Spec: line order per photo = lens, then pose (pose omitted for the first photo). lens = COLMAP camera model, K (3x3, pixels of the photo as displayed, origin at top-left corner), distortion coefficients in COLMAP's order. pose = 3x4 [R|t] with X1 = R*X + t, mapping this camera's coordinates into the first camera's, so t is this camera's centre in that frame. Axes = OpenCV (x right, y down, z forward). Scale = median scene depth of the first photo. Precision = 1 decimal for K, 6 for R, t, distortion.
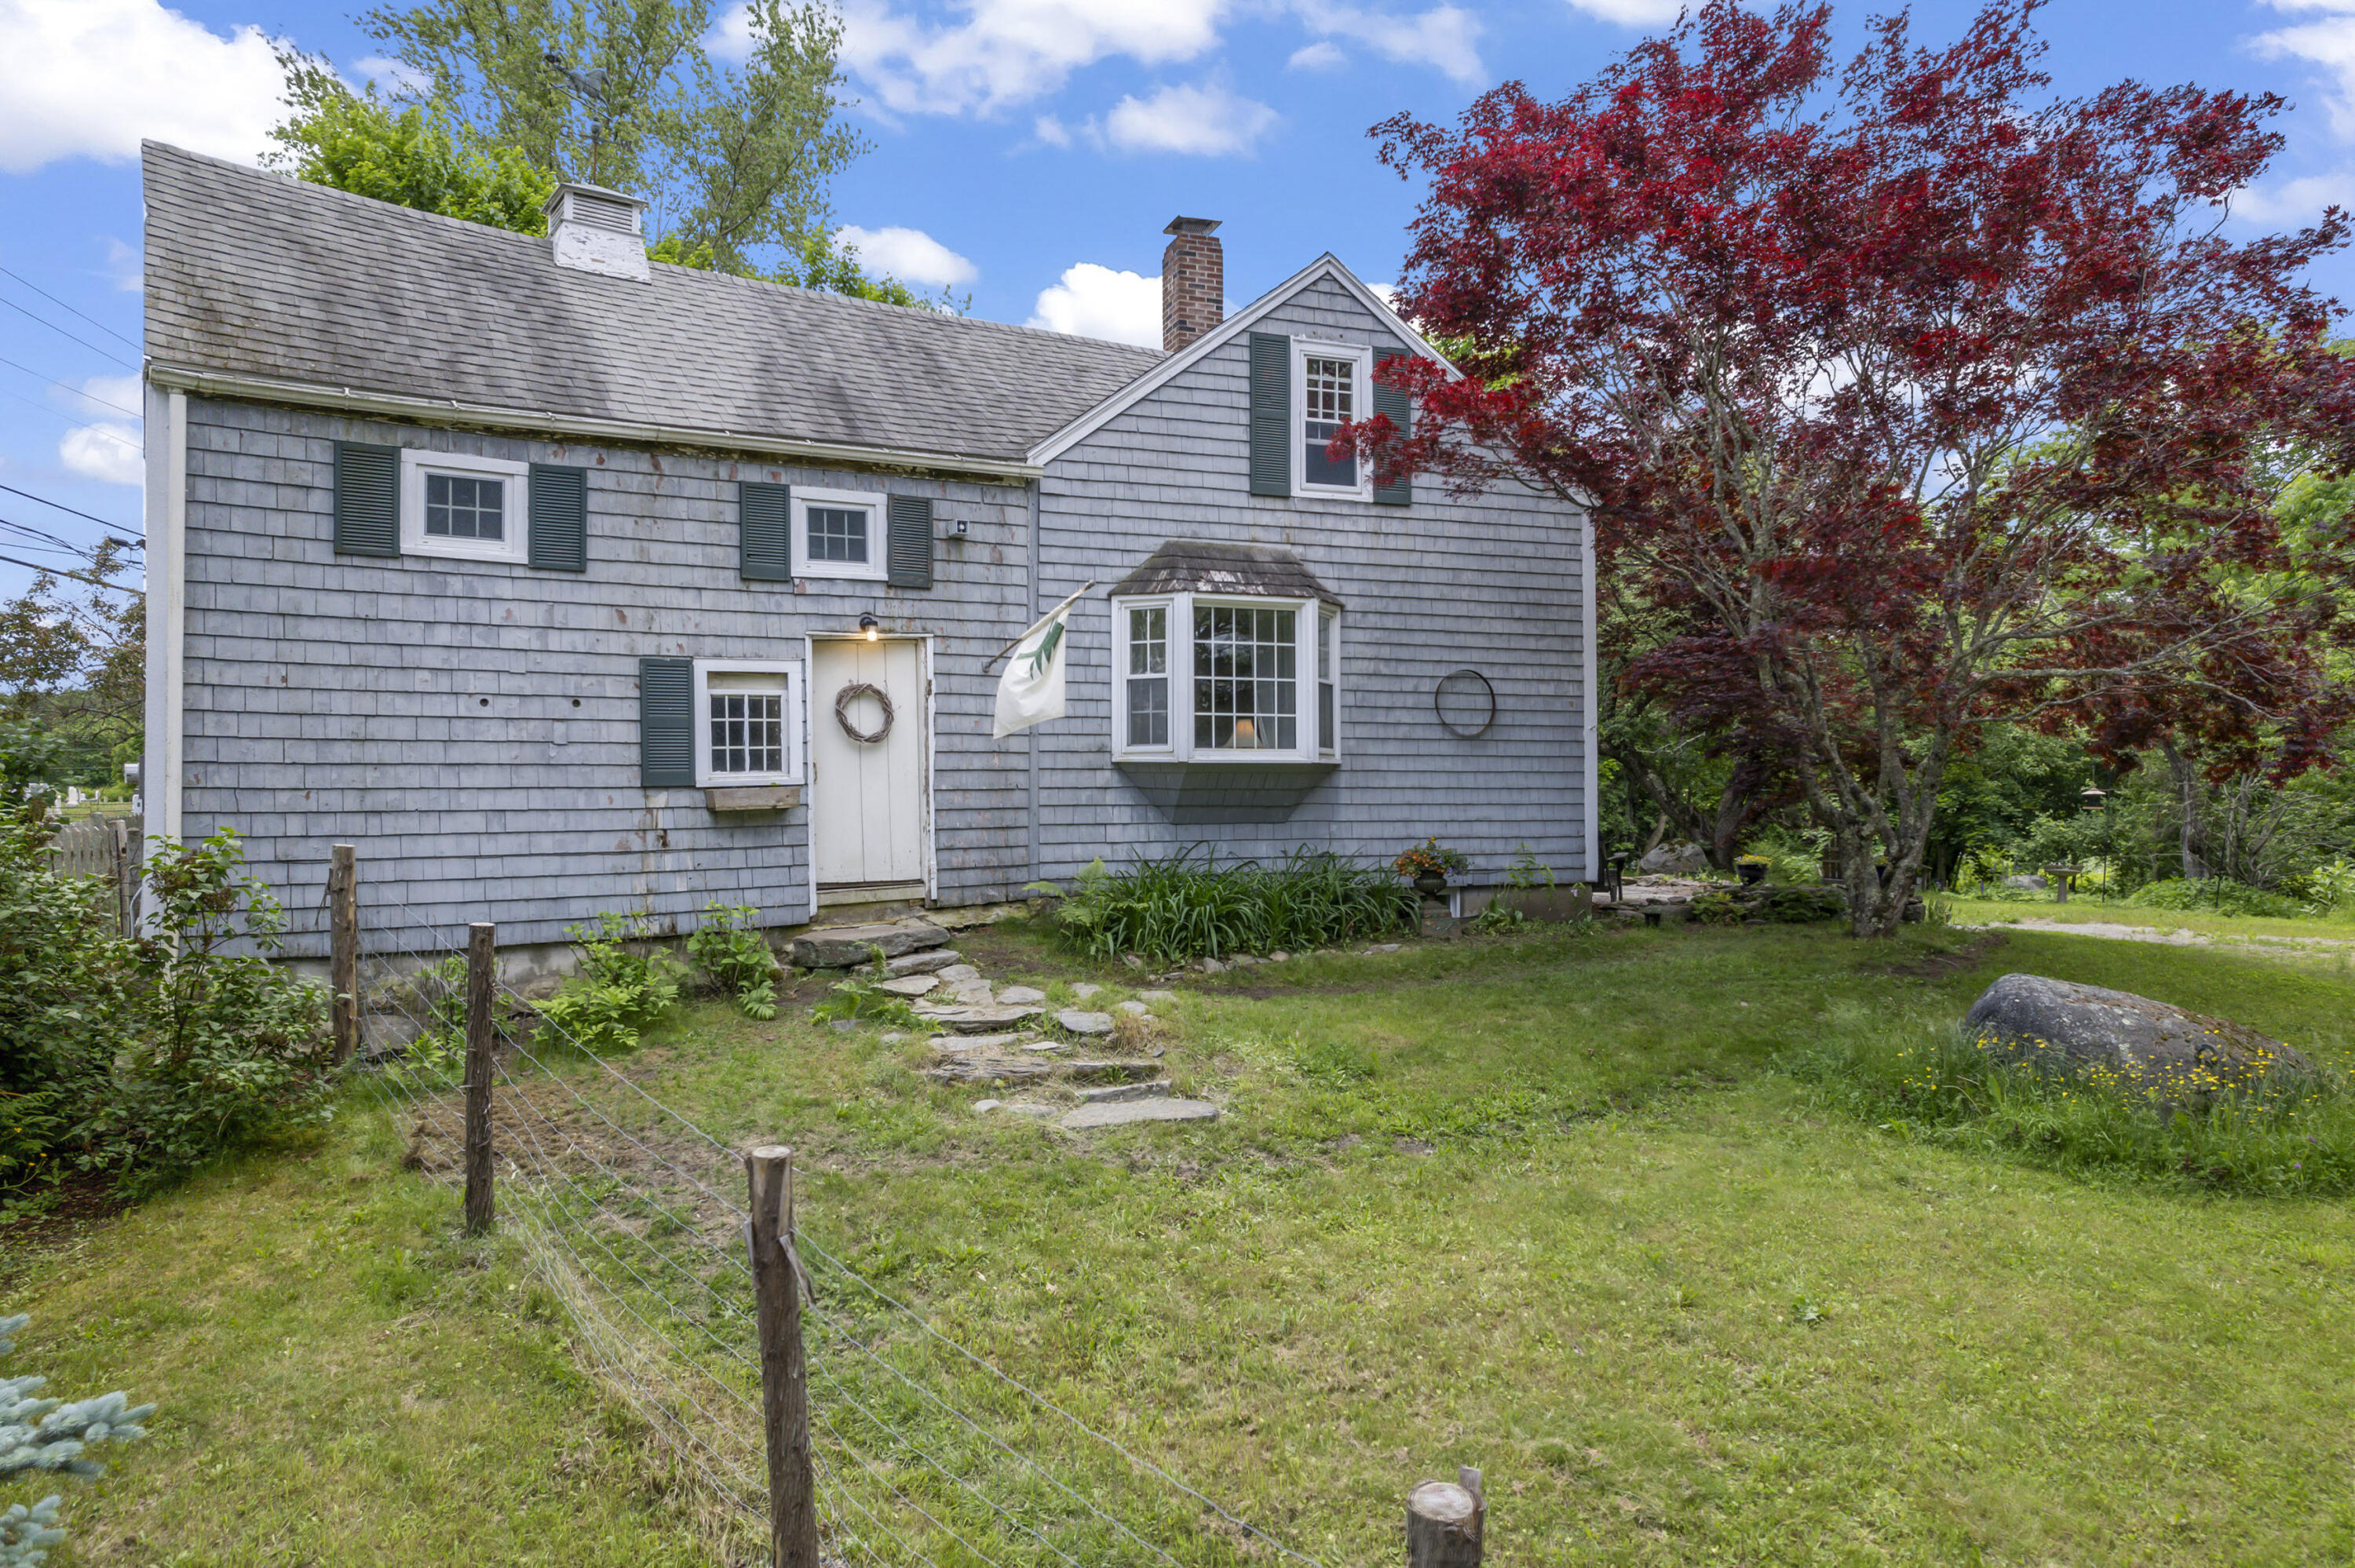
lens RADIAL K [[1519.0, 0, 1193.2], [0, 1519.0, 787.4], [0, 0, 1]] dist [-0.064136, 0.051825]
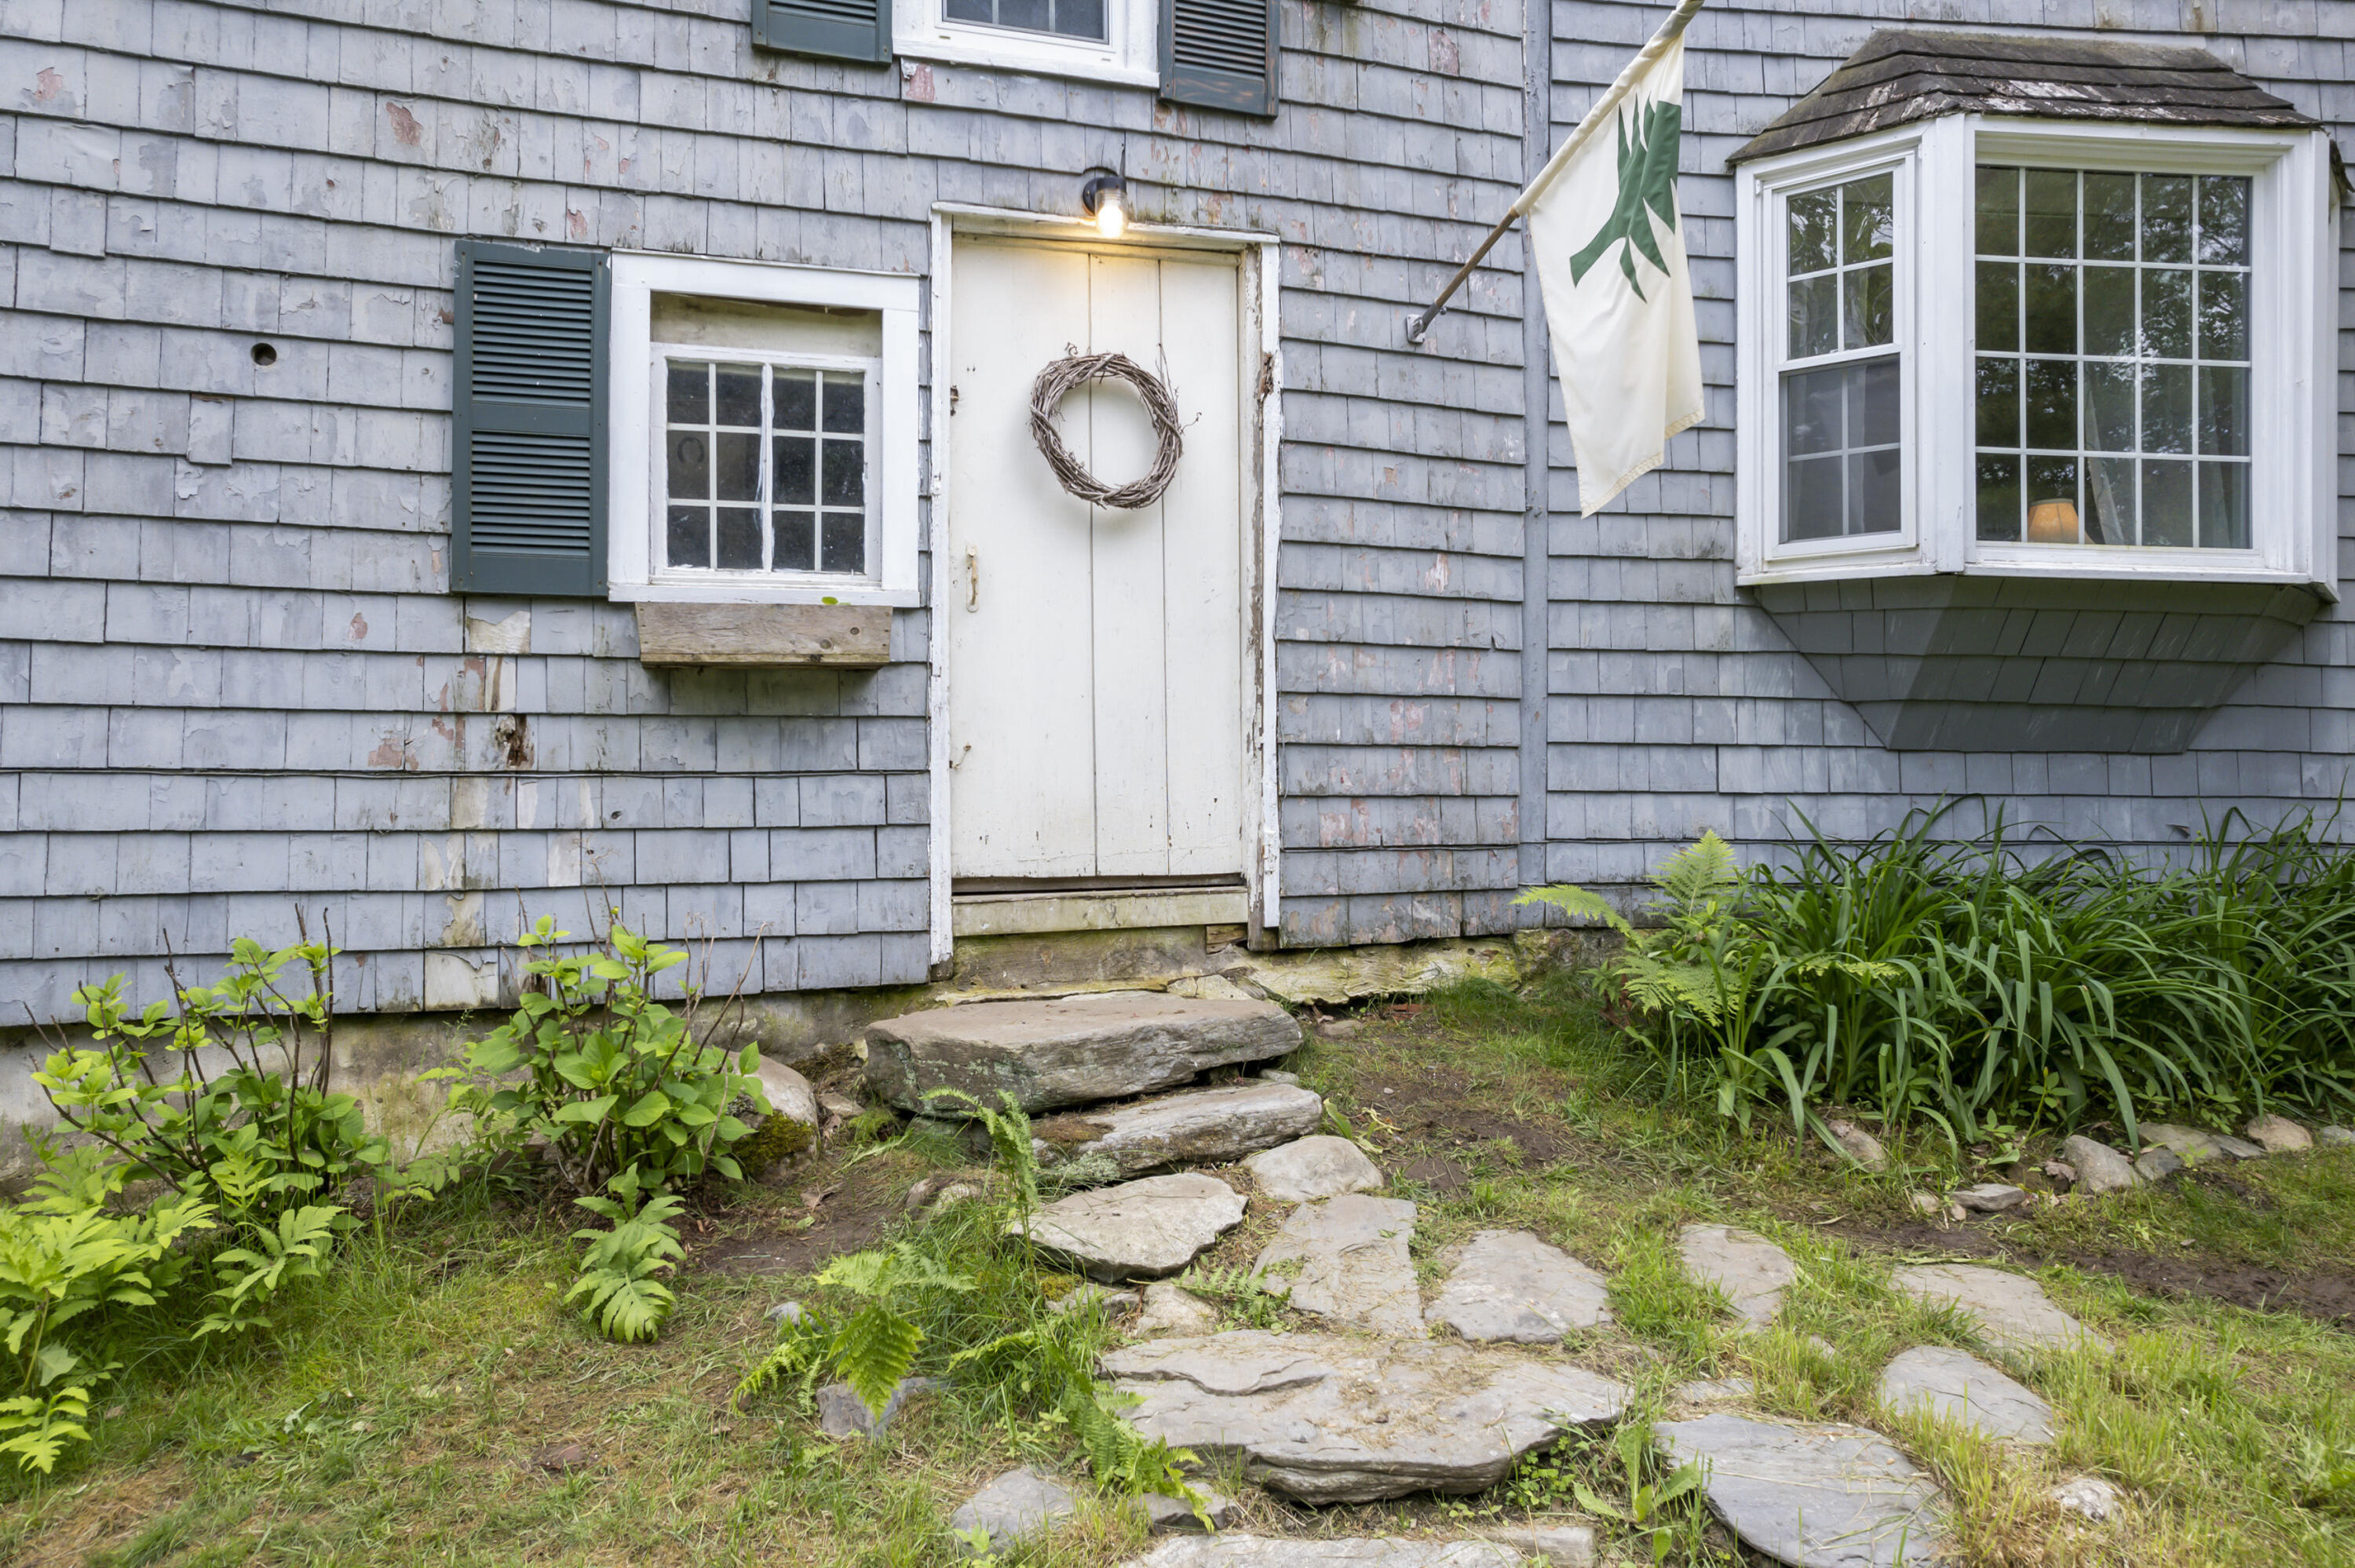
lens RADIAL K [[1519.0, 0, 1193.2], [0, 1519.0, 787.4], [0, 0, 1]] dist [-0.064136, 0.051825]
pose [[0.959864, 0.013363, -0.280148, -0.086488], [-0.013460, 0.999908, 0.001579, 0.039817], [0.280143, 0.002255, 0.959956, 0.651061]]
